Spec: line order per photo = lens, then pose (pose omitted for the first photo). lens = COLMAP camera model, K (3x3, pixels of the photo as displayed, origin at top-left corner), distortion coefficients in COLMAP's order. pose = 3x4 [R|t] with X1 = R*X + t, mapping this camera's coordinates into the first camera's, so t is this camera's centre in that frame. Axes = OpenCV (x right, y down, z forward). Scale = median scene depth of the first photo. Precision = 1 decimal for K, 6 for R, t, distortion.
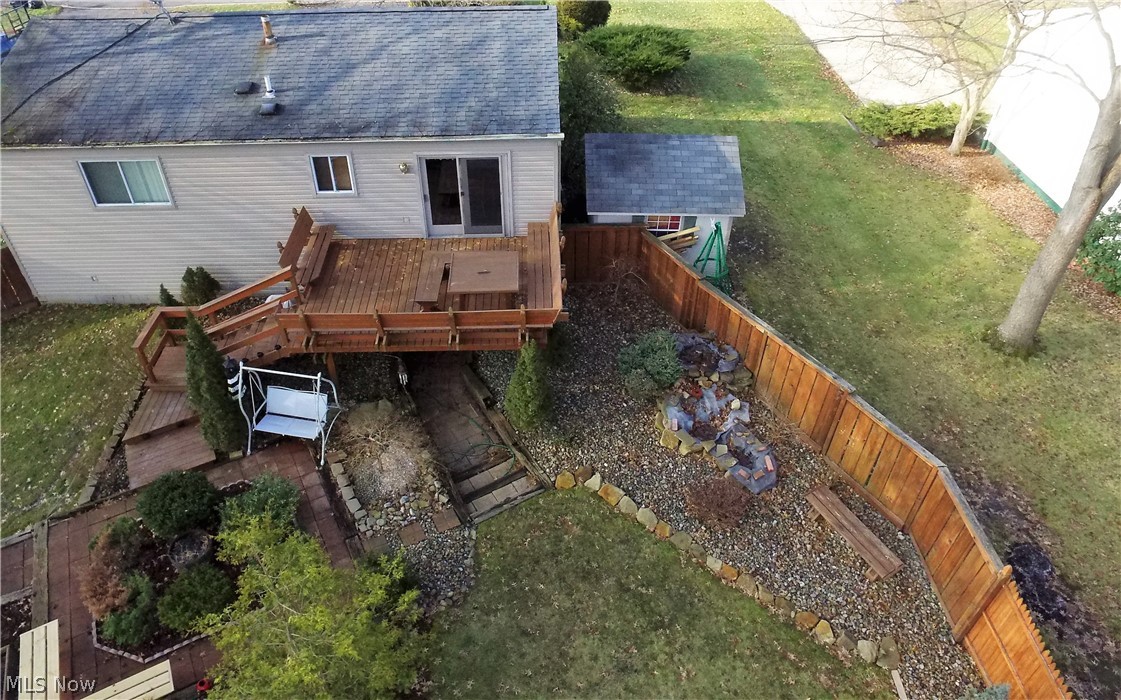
lens RADIAL K [[763.0, 0, 558.2], [0, 763.0, 290.9], [0, 0, 1]] dist [-0.099776, -0.000339]
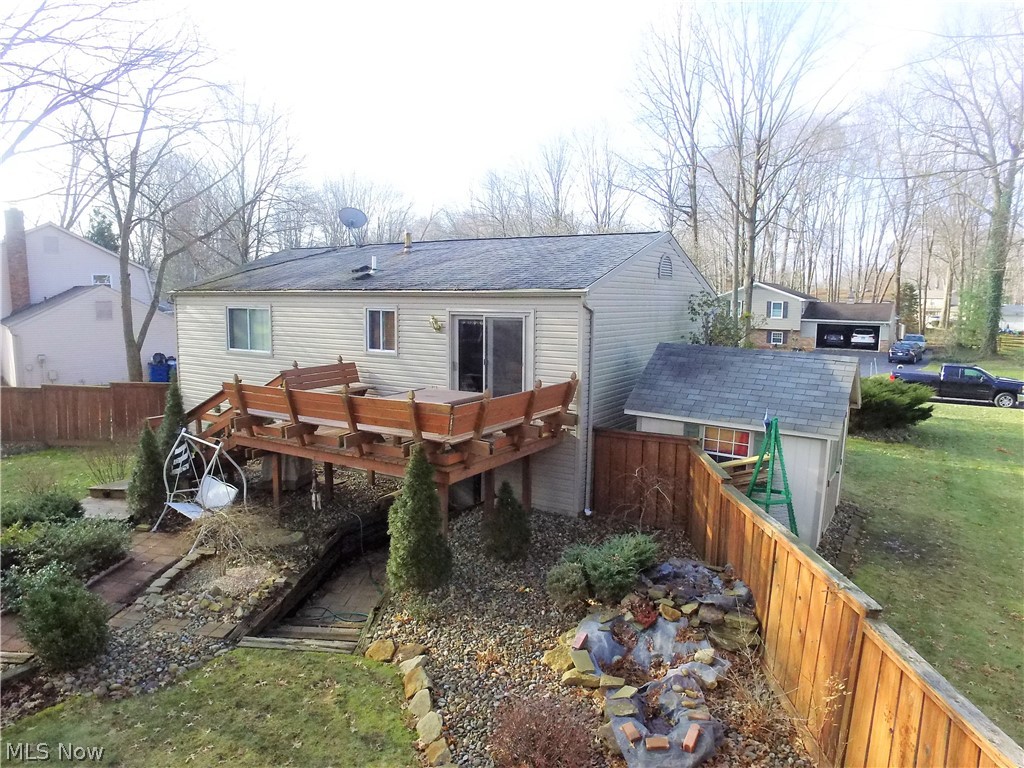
lens RADIAL K [[699.7, 0, 502.9], [0, 699.7, 384.3], [0, 0, 1]] dist [-0.123144, 0.102496]
pose [[0.822514, 0.069590, -0.564472, 0.373478], [-0.349852, 0.844409, -0.405680, 0.232220], [0.448414, 0.531159, 0.718885, 0.443685]]
